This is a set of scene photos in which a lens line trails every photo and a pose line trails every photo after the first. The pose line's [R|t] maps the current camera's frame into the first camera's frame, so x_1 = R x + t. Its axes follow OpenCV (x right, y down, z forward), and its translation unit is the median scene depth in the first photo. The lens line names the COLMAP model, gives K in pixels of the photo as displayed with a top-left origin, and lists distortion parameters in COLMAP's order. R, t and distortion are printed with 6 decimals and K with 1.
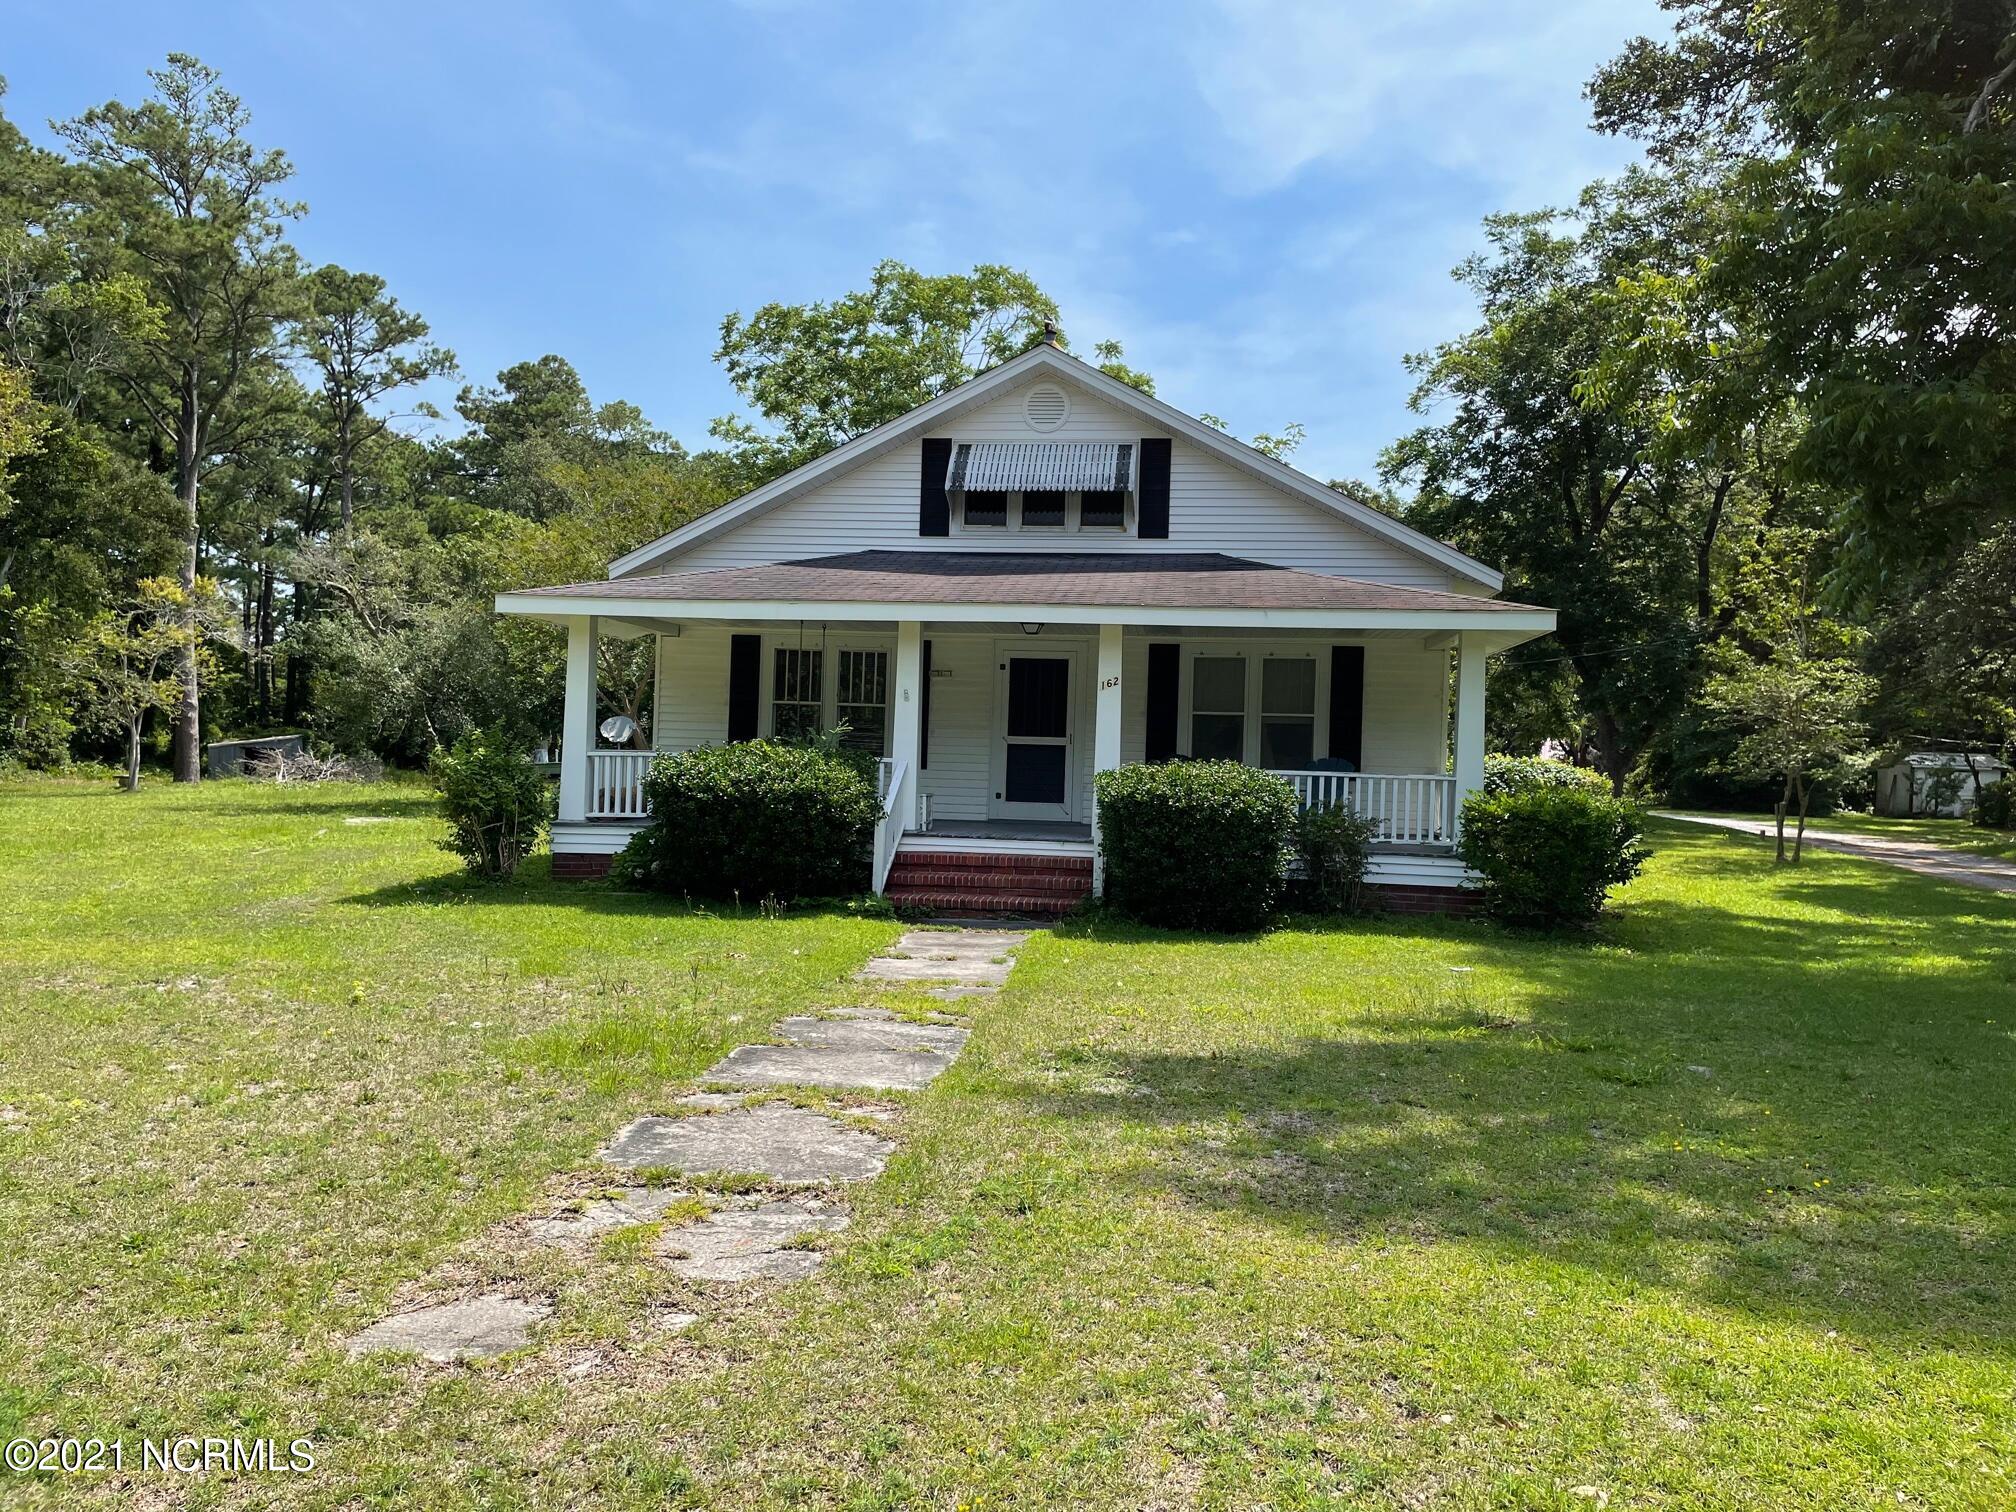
lens RADIAL K [[1534.2, 0, 1008.0], [0, 1534.2, 756.0], [0, 0, 1]] dist [0.089990, -0.120440]
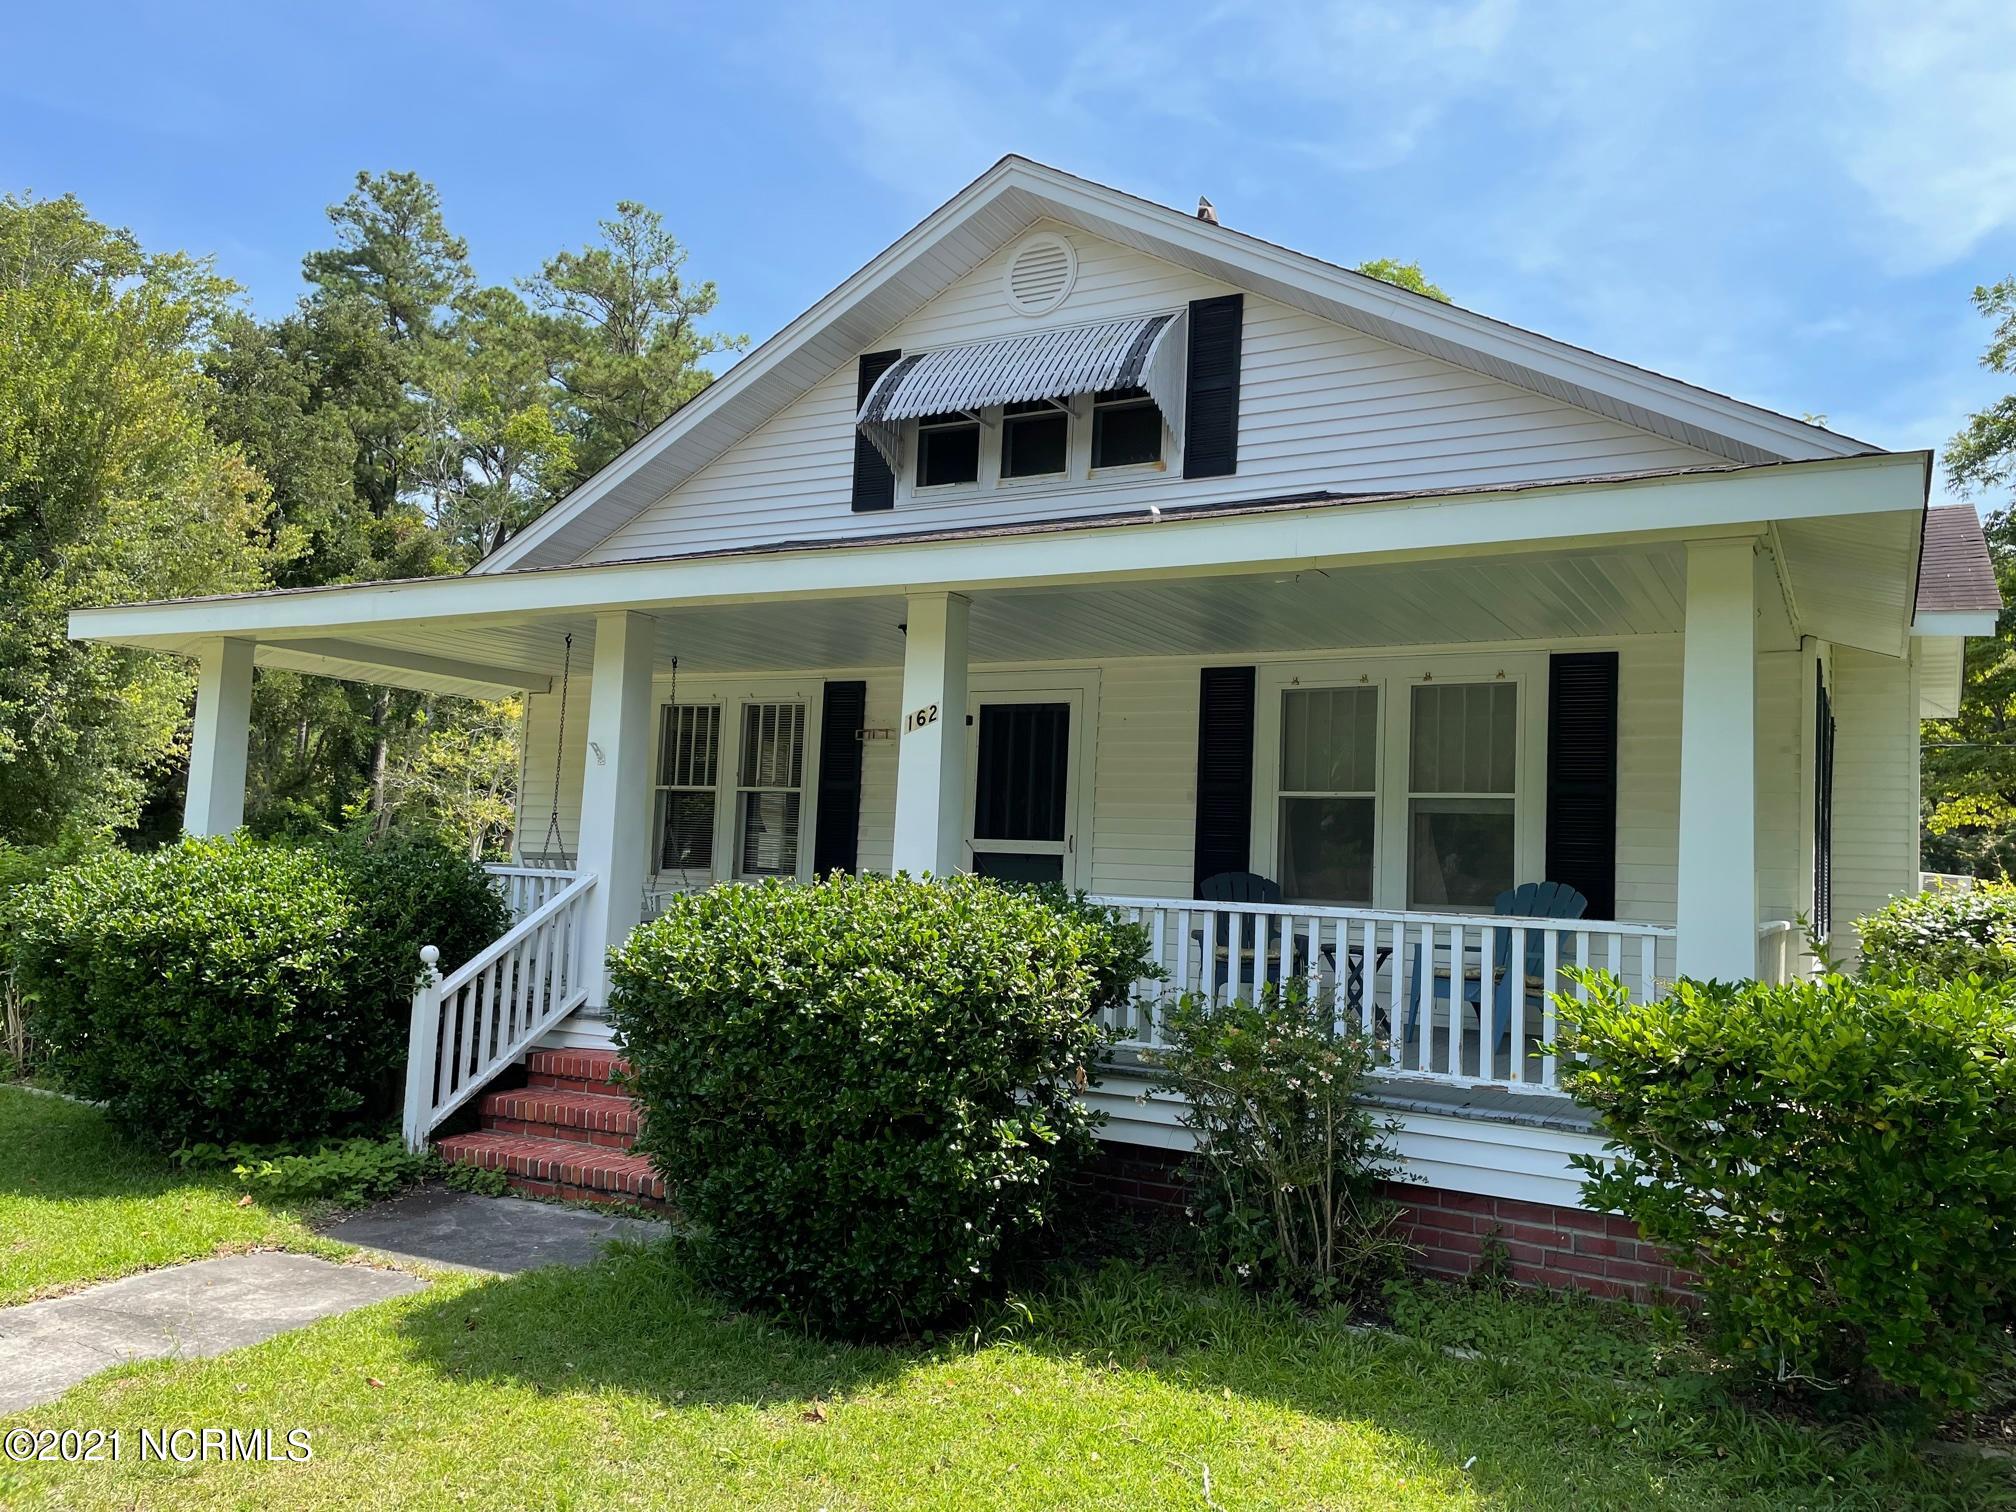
lens RADIAL K [[1534.2, 0, 1008.0], [0, 1534.2, 756.0], [0, 0, 1]] dist [0.089990, -0.120440]
pose [[0.926440, -0.021609, -0.375821, 0.230789], [-0.011367, 0.996290, -0.085306, 0.004701], [0.376270, 0.083303, 0.922757, 0.475476]]
